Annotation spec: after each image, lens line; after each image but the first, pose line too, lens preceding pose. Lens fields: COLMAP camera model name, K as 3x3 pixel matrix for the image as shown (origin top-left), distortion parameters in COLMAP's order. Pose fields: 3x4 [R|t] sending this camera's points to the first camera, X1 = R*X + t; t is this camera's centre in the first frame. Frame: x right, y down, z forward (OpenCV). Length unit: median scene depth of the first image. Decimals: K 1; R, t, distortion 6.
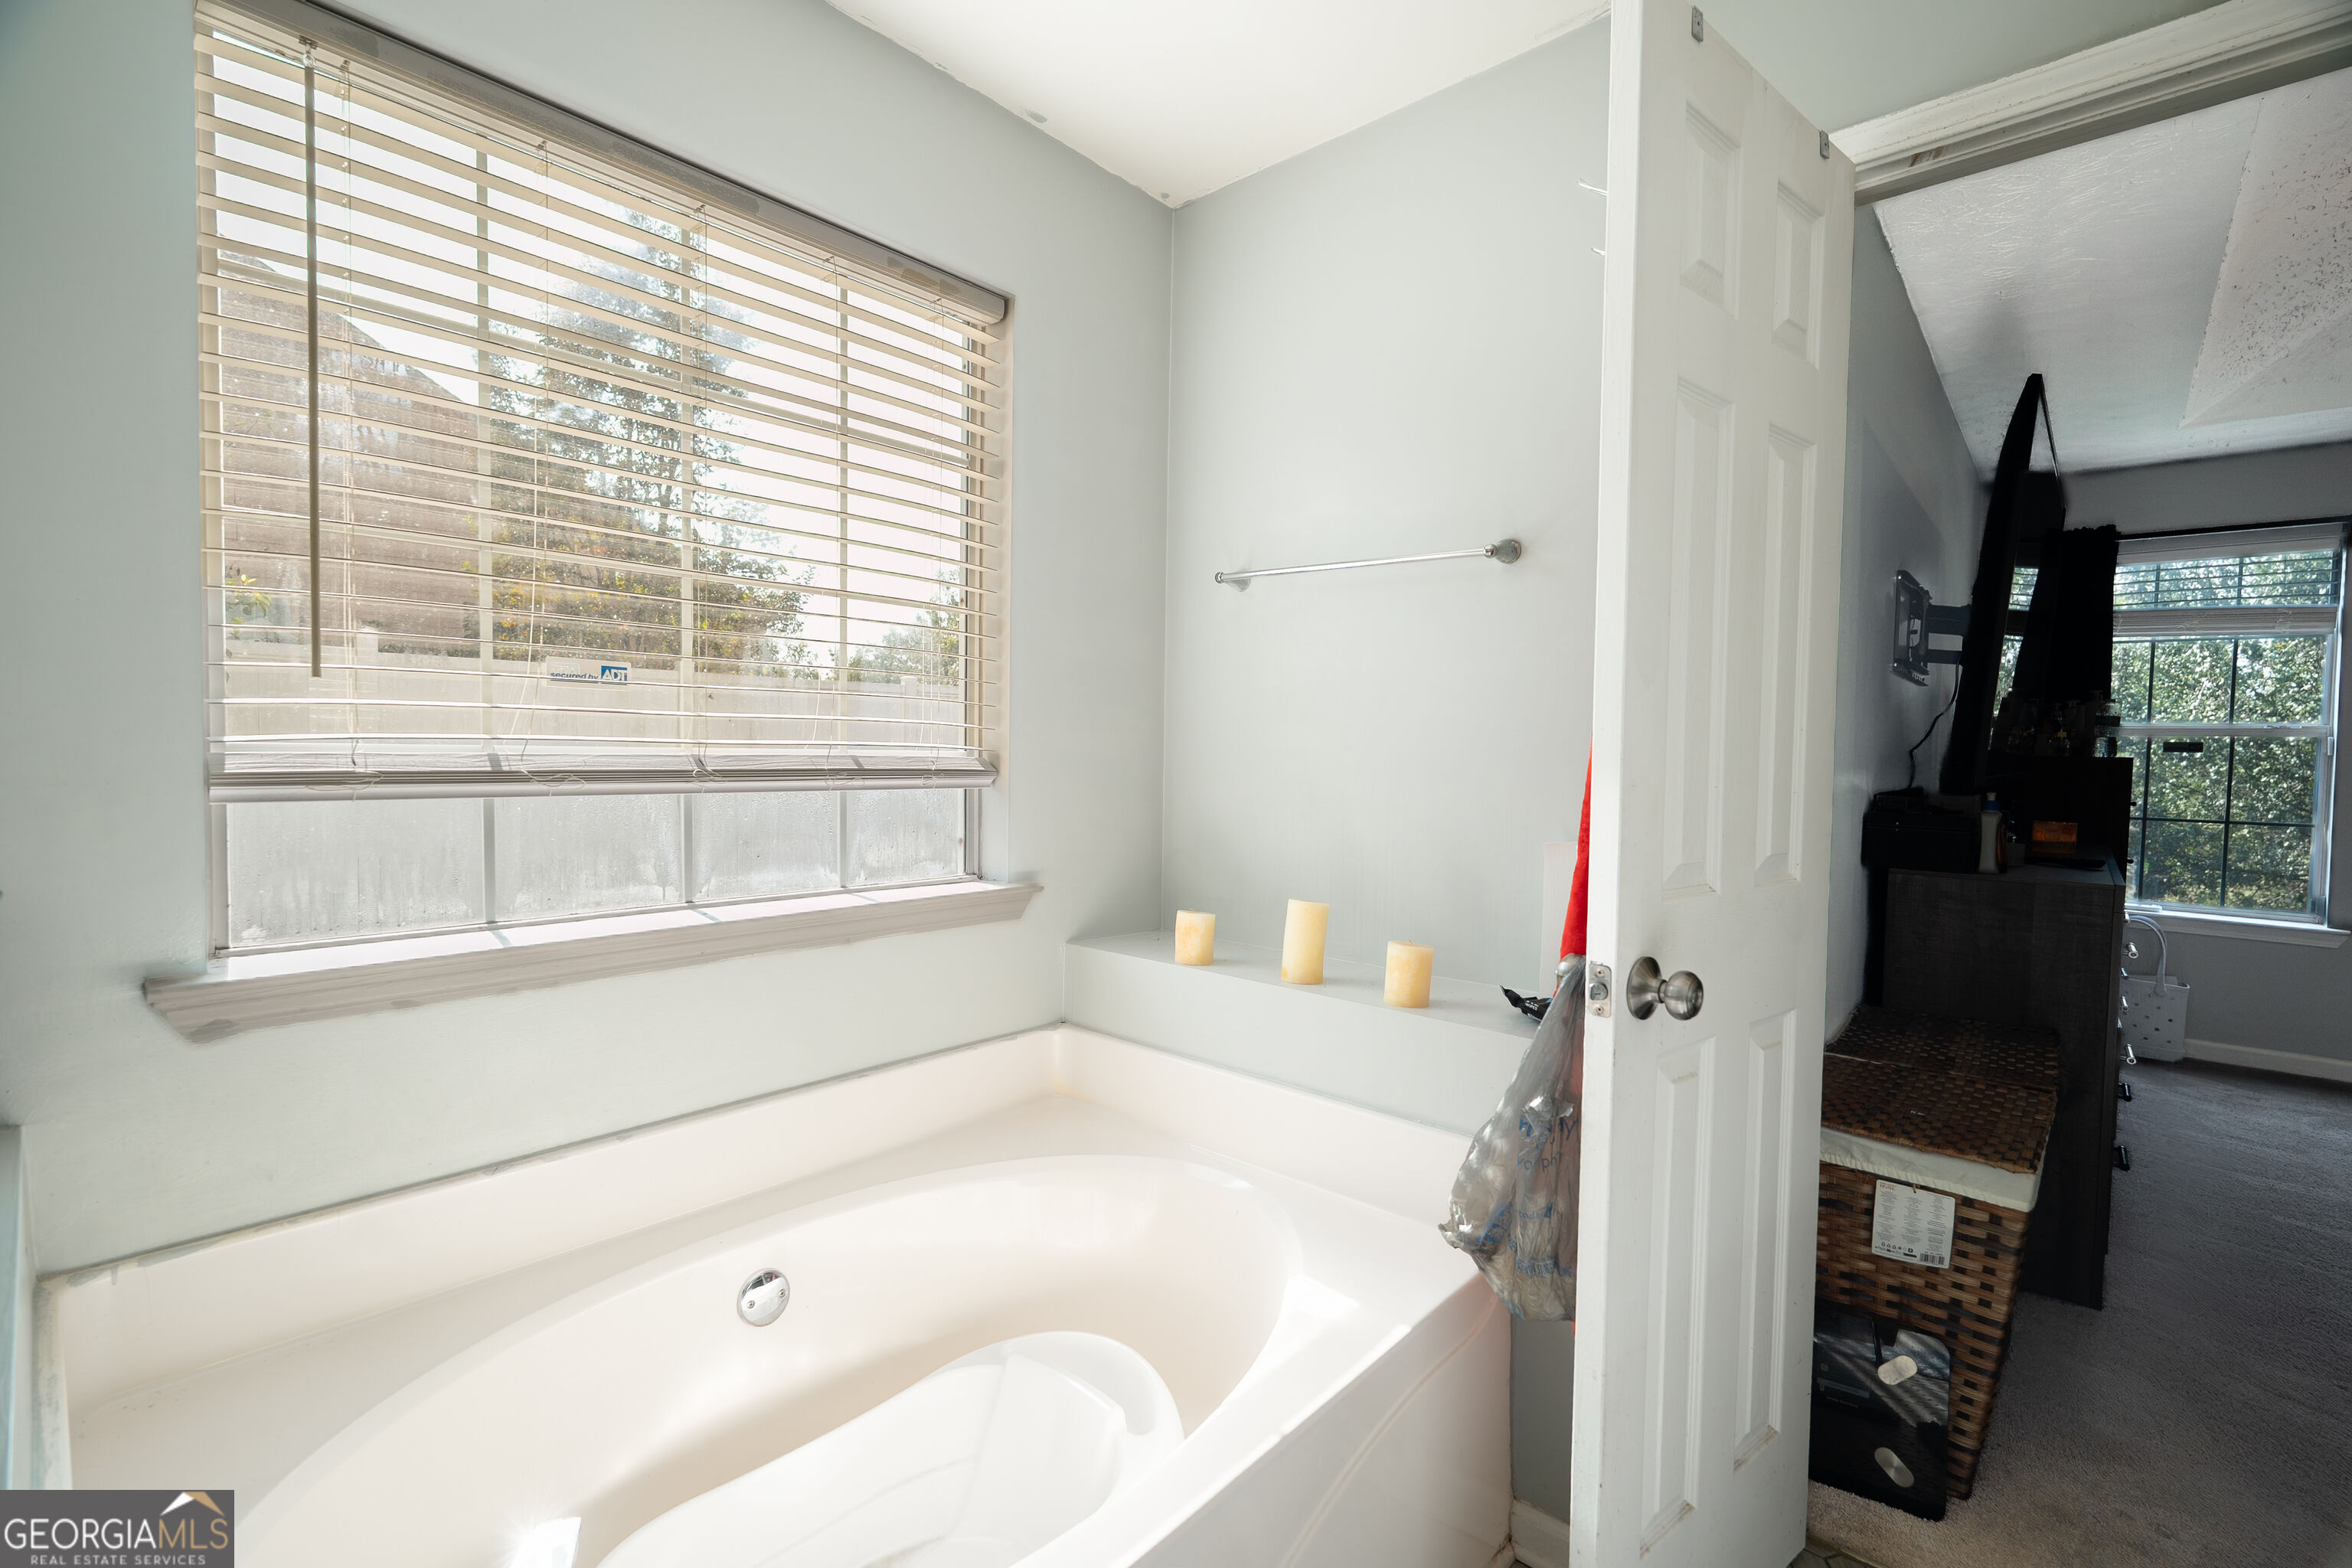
lens RADIAL K [[1025.6, 0, 1172.0], [0, 1025.6, 787.5], [0, 0, 1]] dist [-0.001897, -0.000778]
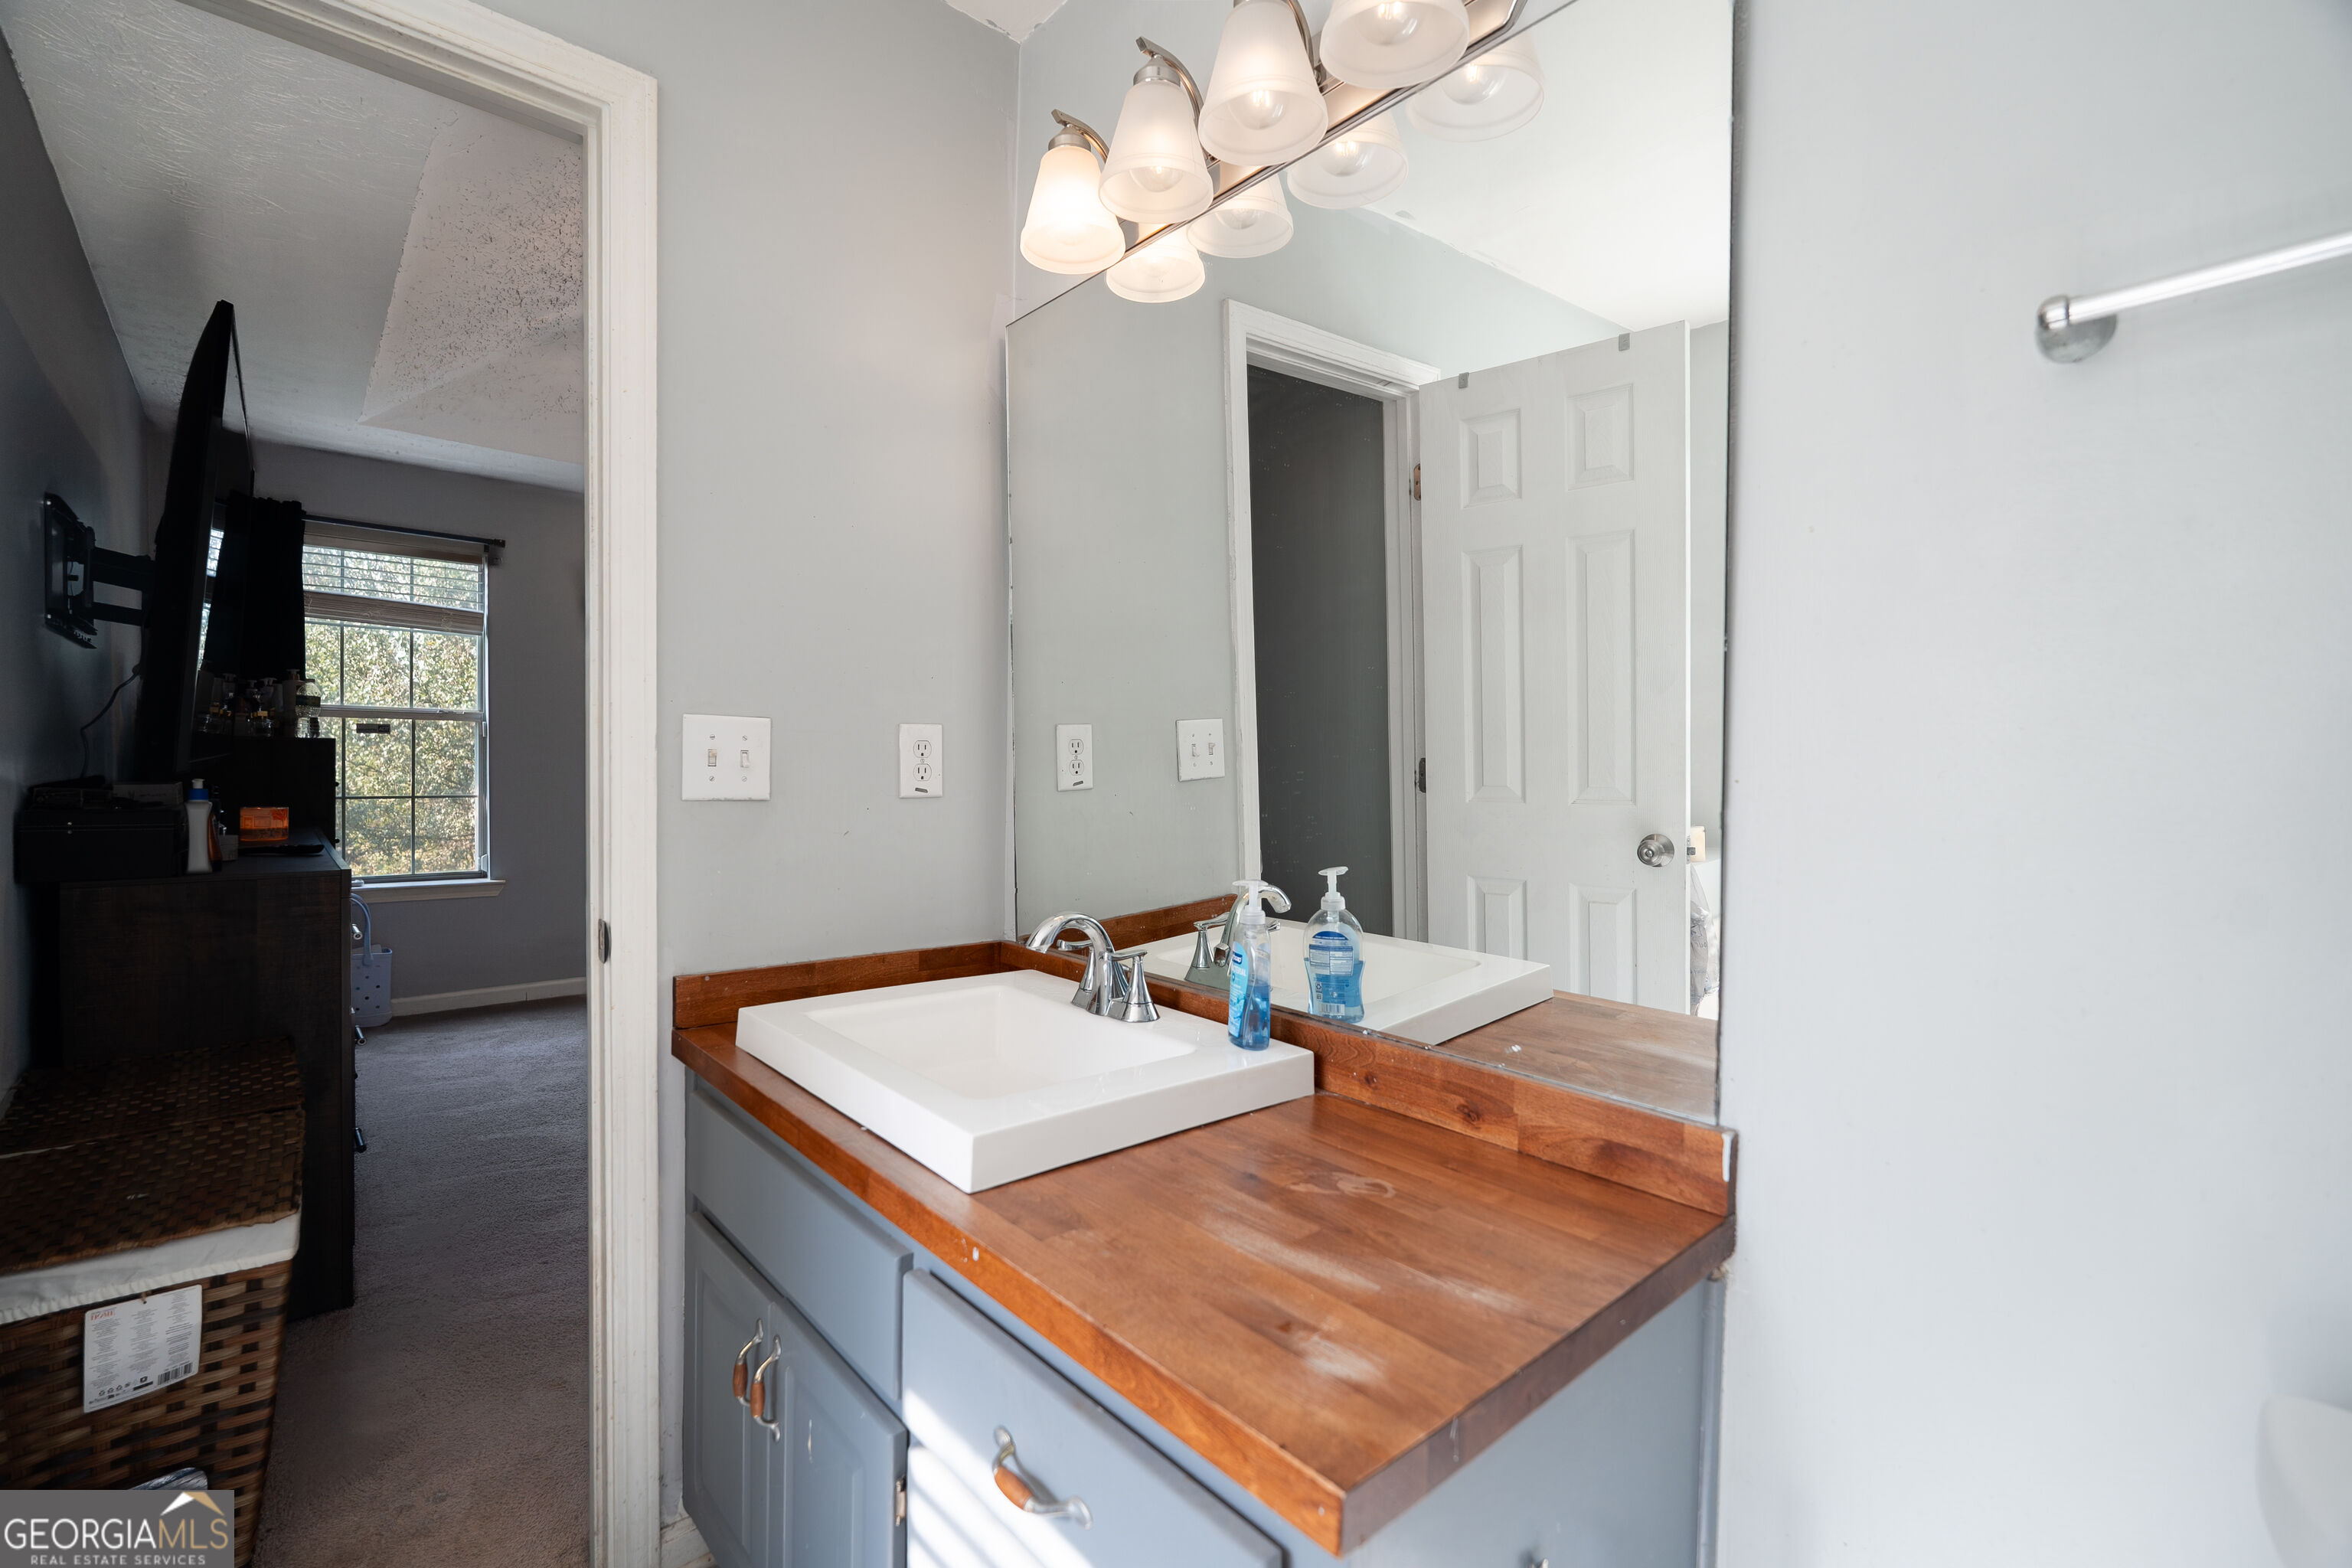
lens RADIAL K [[1025.6, 0, 1172.0], [0, 1025.6, 787.5], [0, 0, 1]] dist [-0.001897, -0.000778]
pose [[0.117299, -0.042734, 0.992177, 0.046522], [0.022805, 0.998926, 0.040328, -0.004058], [-0.992835, 0.017896, 0.118148, 0.090065]]
